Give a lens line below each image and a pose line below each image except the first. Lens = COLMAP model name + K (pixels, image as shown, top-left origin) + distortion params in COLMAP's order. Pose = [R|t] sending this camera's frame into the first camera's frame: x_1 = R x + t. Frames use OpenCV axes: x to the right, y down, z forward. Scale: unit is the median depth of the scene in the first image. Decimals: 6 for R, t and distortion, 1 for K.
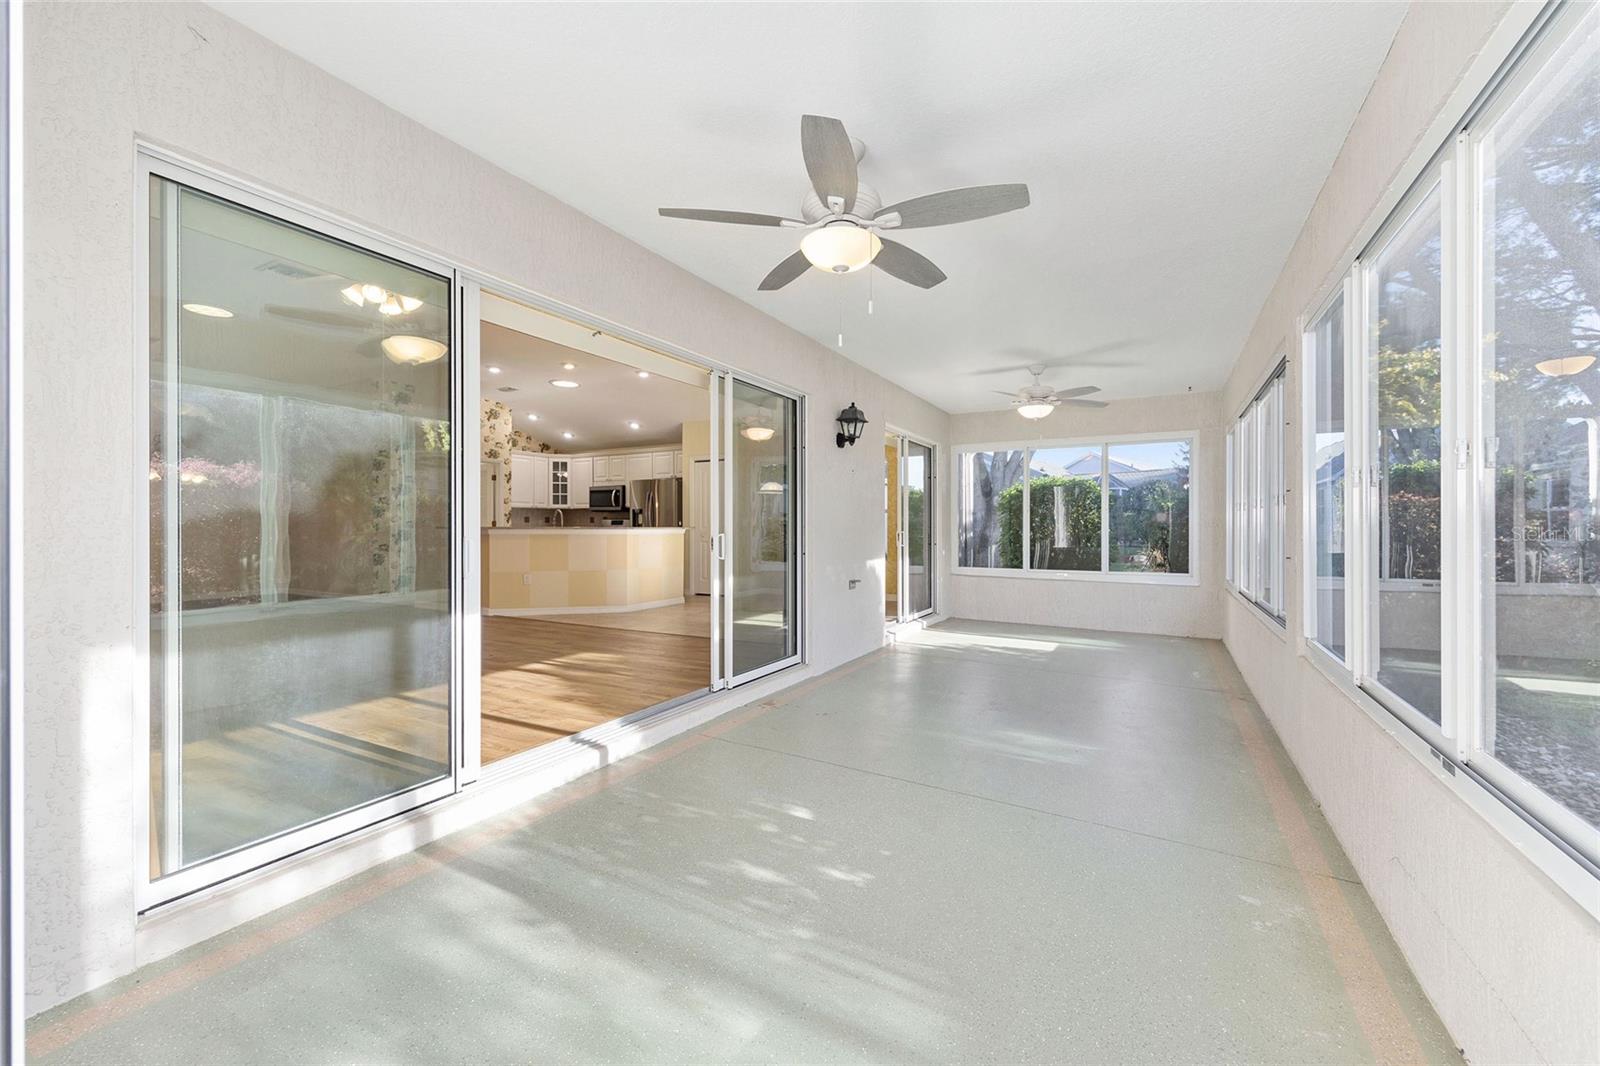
lens RADIAL K [[641.8, 0, 801.3], [0, 641.8, 525.1], [0, 0, 1]] dist [-0.005067, 0.001748]
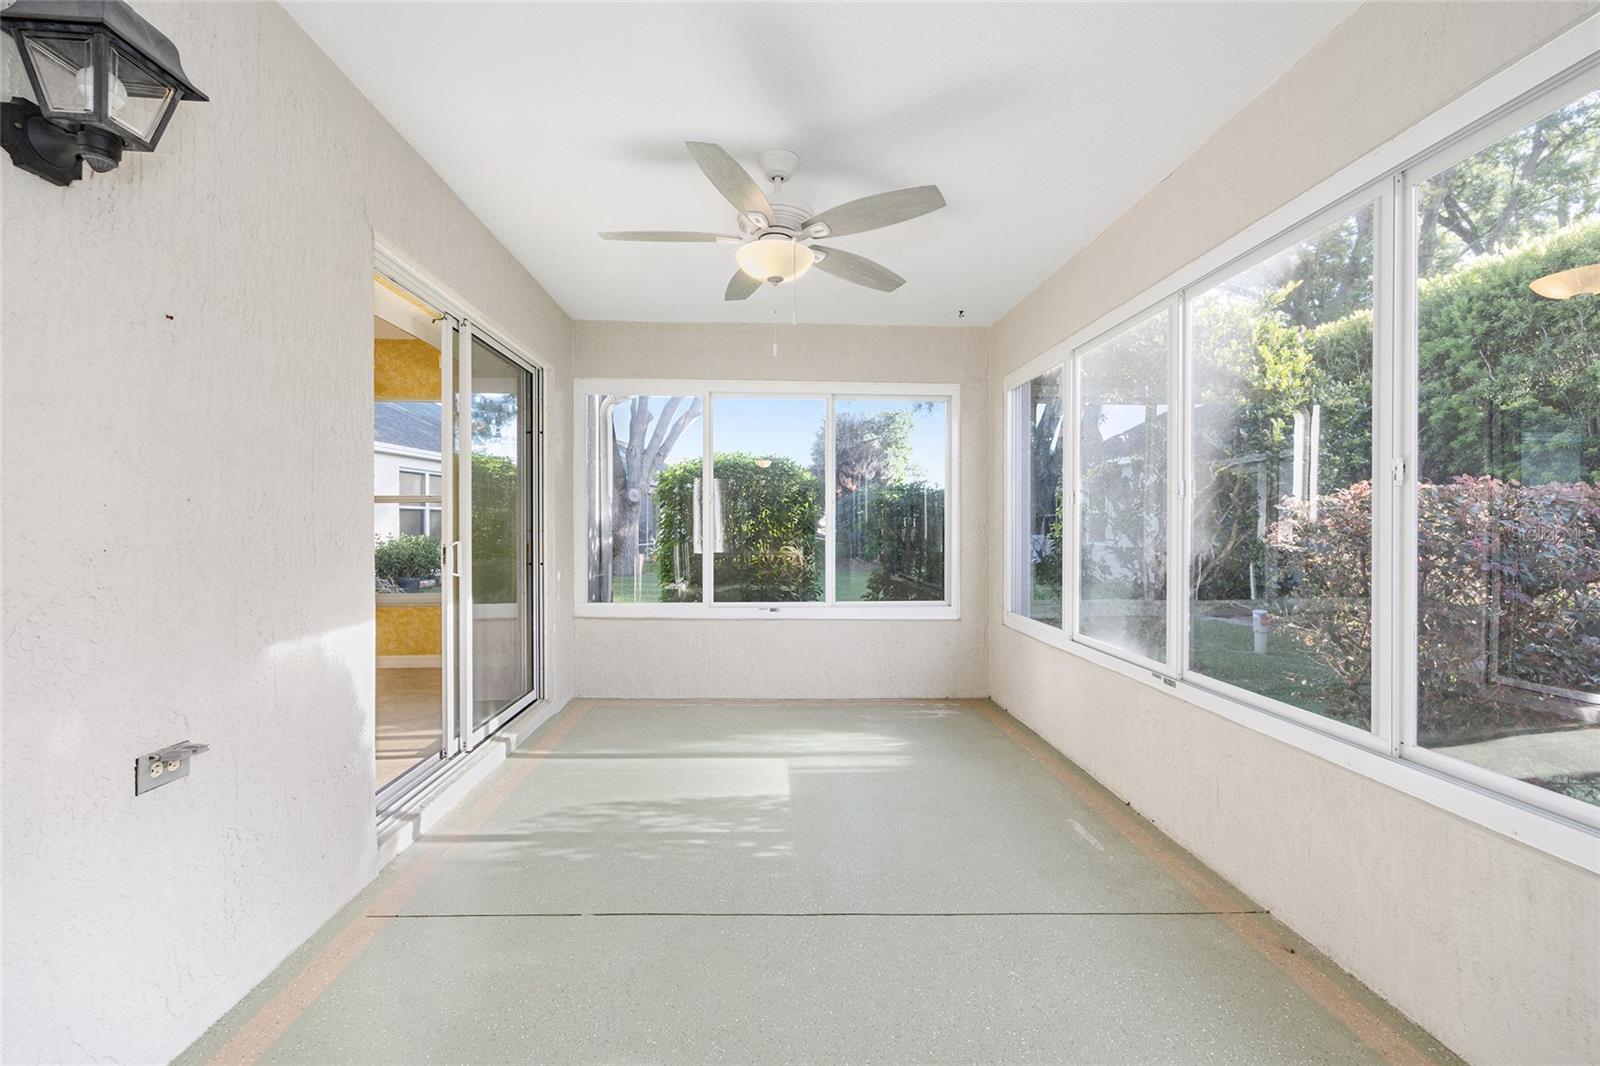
lens RADIAL K [[641.8, 0, 799.6], [0, 641.8, 526.5], [0, 0, 1]] dist [-0.005067, 0.001748]
pose [[0.846734, 0.001385, 0.532015, 0.130742], [-0.004859, 0.999975, 0.005130, -0.003865], [-0.531995, -0.006929, 0.846719, 0.540200]]
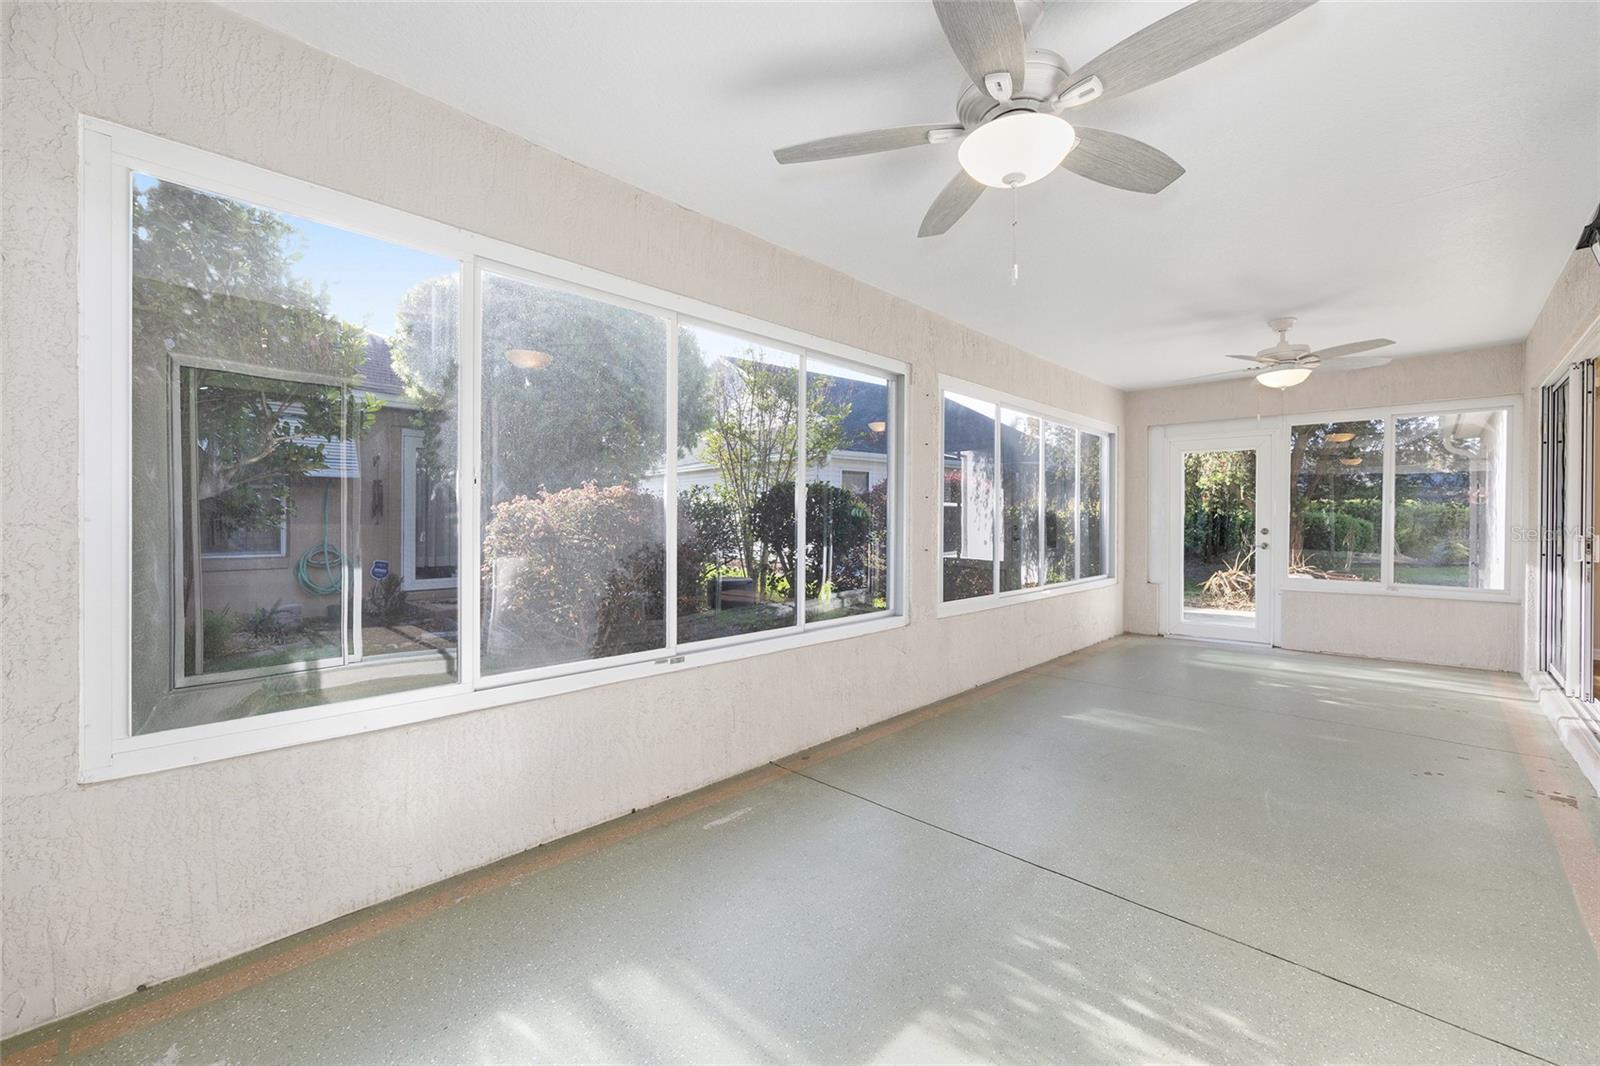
lens RADIAL K [[641.8, 0, 777.7], [0, 641.8, 523.0], [0, 0, 1]] dist [-0.005067, 0.001748]
pose [[-0.954793, -0.004285, 0.297240, 0.309424], [-0.003013, 0.999984, 0.004737, -0.003622], [-0.297256, 0.003627, -0.954791, 1.070357]]
